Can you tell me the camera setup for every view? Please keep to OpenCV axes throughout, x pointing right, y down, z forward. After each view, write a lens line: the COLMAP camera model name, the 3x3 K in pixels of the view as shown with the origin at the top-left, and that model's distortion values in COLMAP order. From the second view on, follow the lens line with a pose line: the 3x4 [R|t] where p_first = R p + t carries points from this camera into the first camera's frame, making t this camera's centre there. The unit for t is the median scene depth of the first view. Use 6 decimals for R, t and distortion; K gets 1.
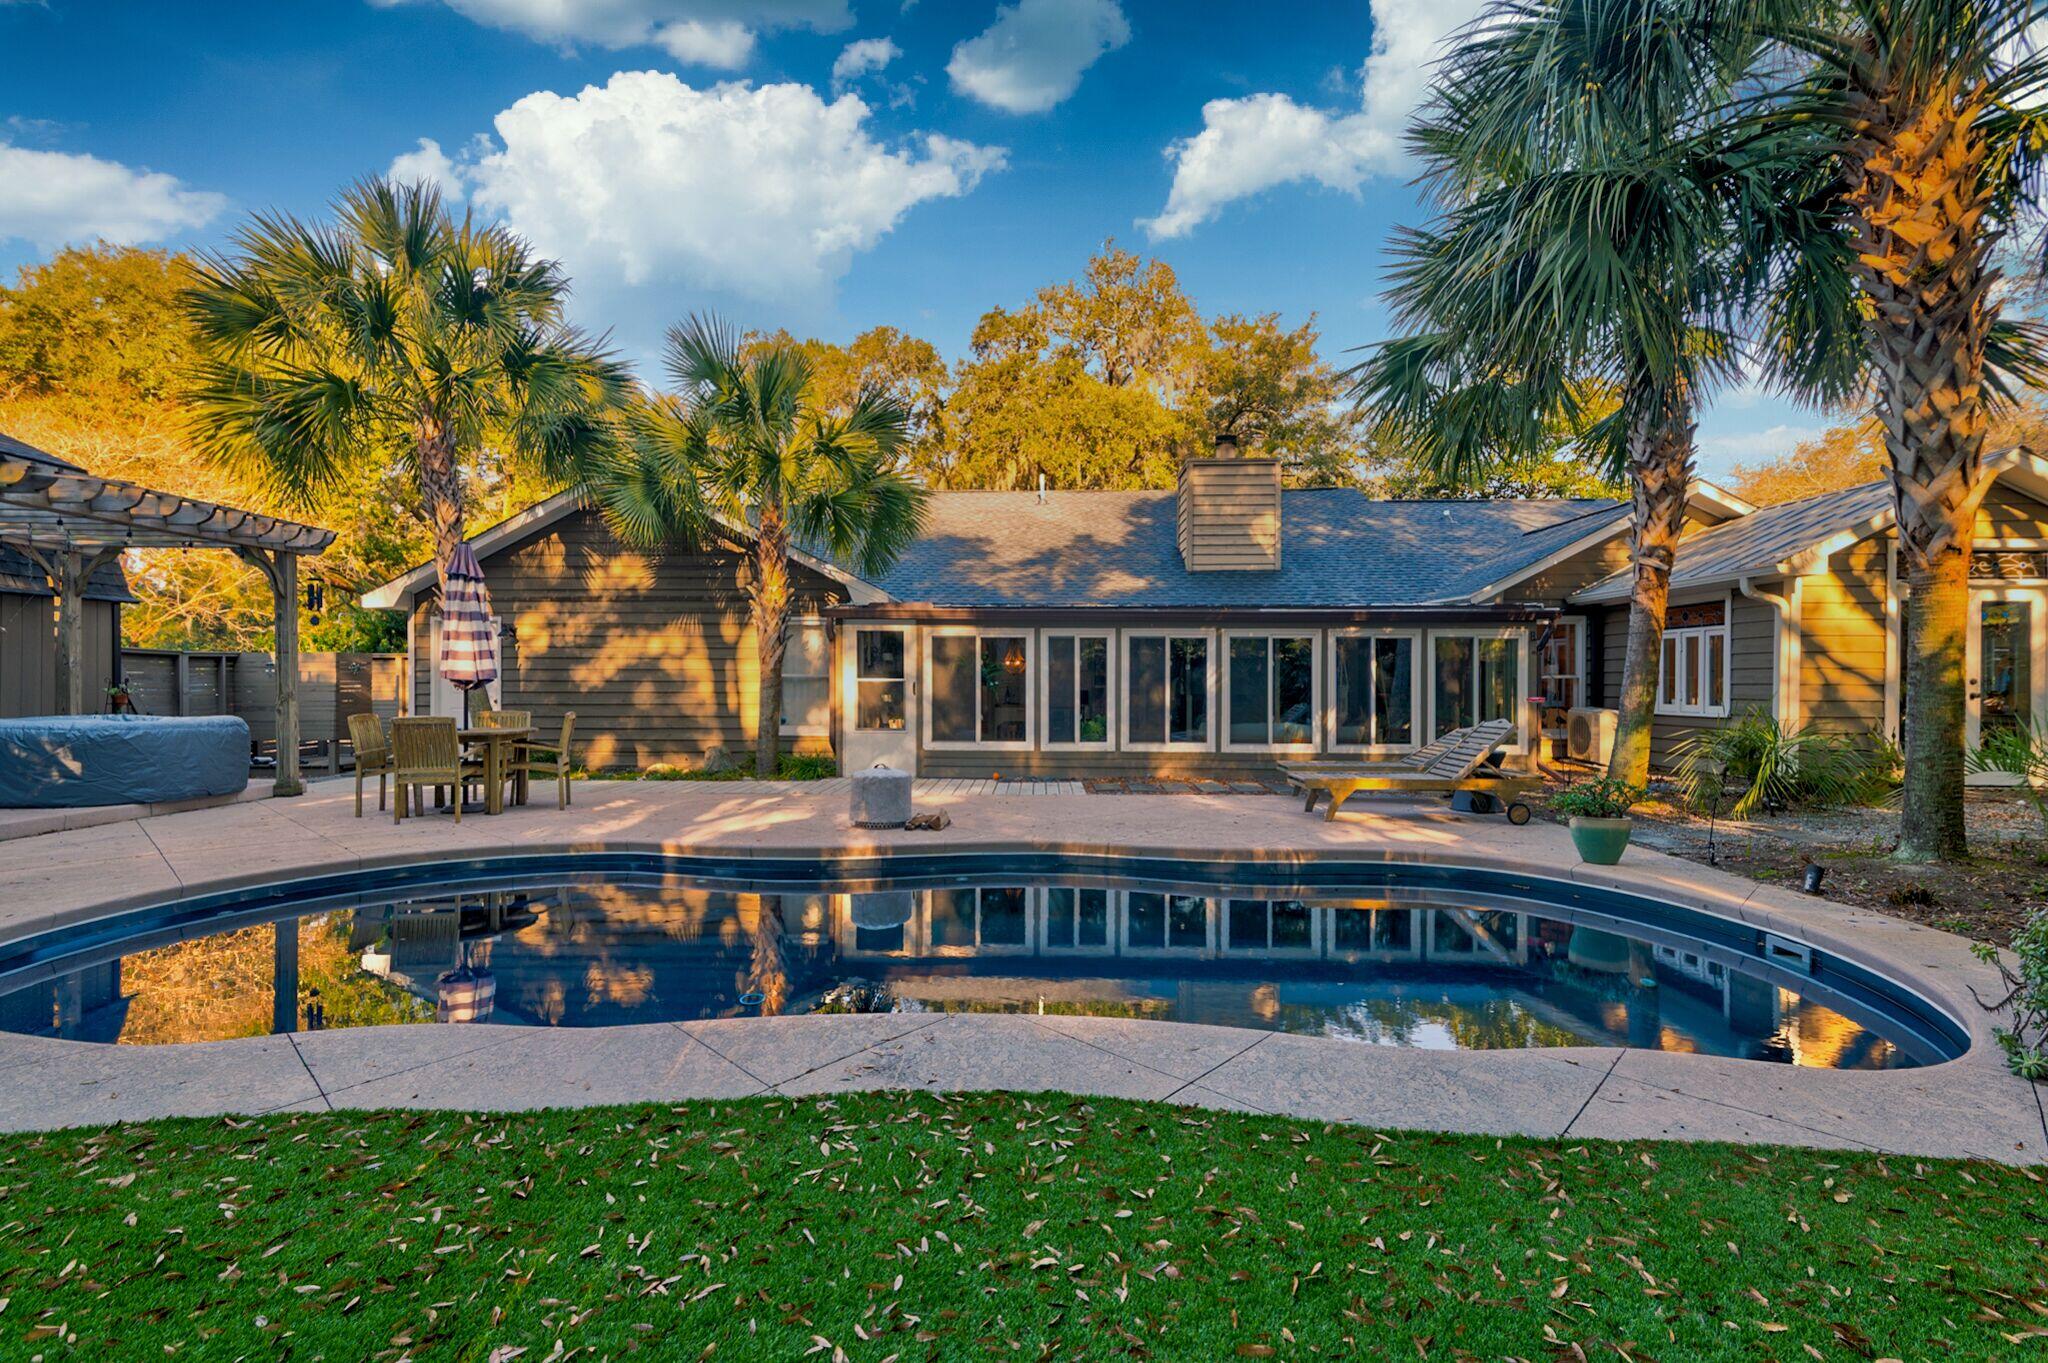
lens RADIAL K [[916.4, 0, 1008.8], [0, 916.4, 694.9], [0, 0, 1]] dist [0.018960, -0.002765]
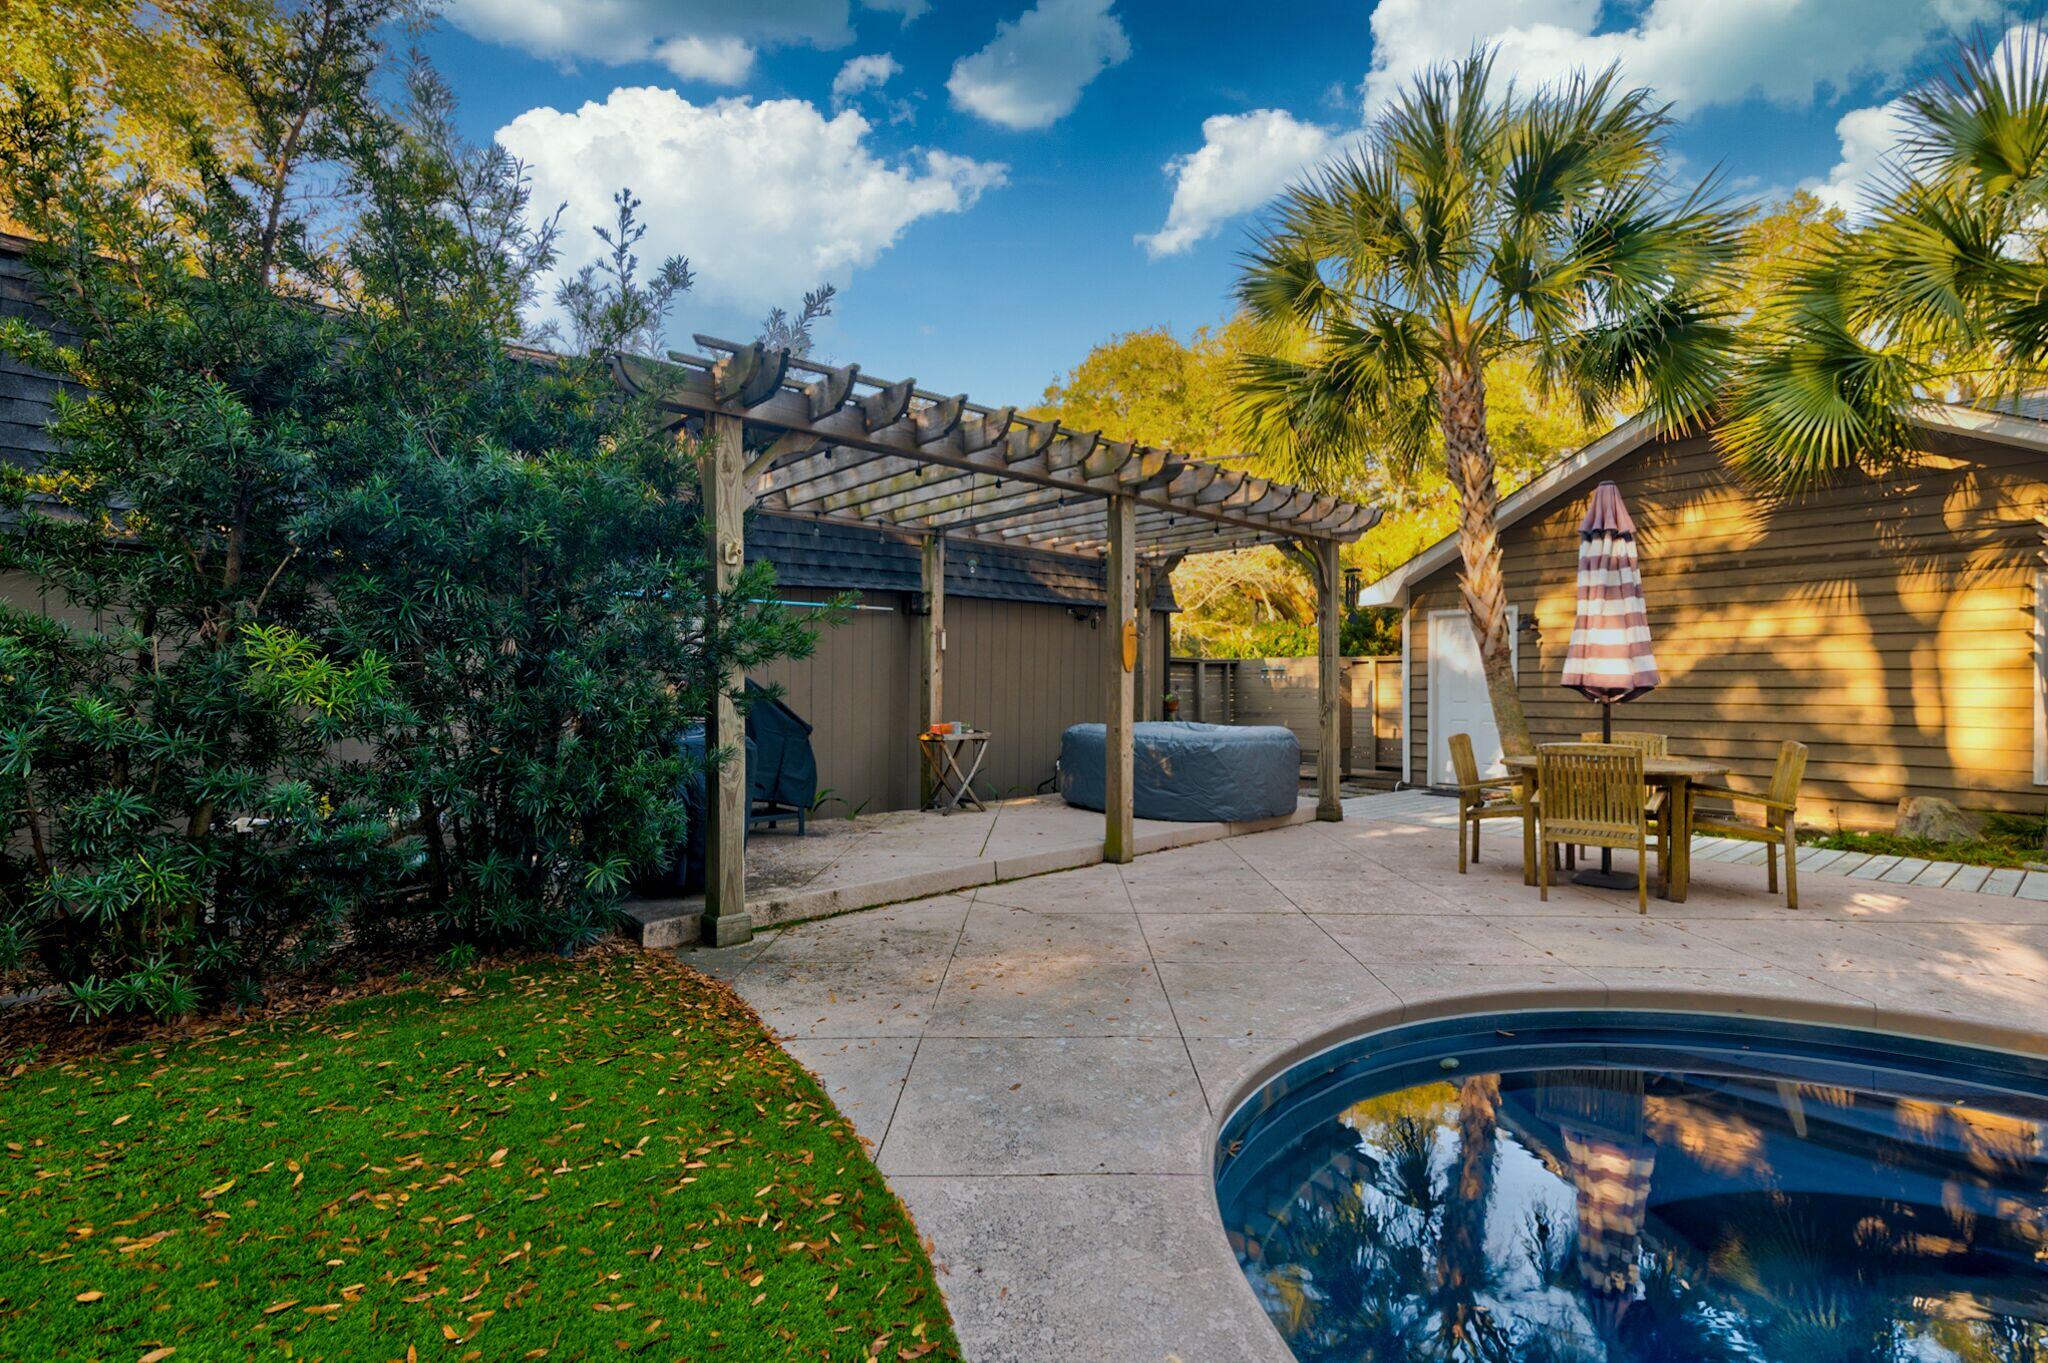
lens RADIAL K [[916.4, 0, 1035.6], [0, 916.4, 698.2], [0, 0, 1]] dist [0.018960, -0.002765]
pose [[0.680079, 0.002705, -0.733134, -0.260381], [0.001269, 0.999987, 0.004867, -0.008198], [0.733138, -0.004240, 0.680067, 0.160825]]
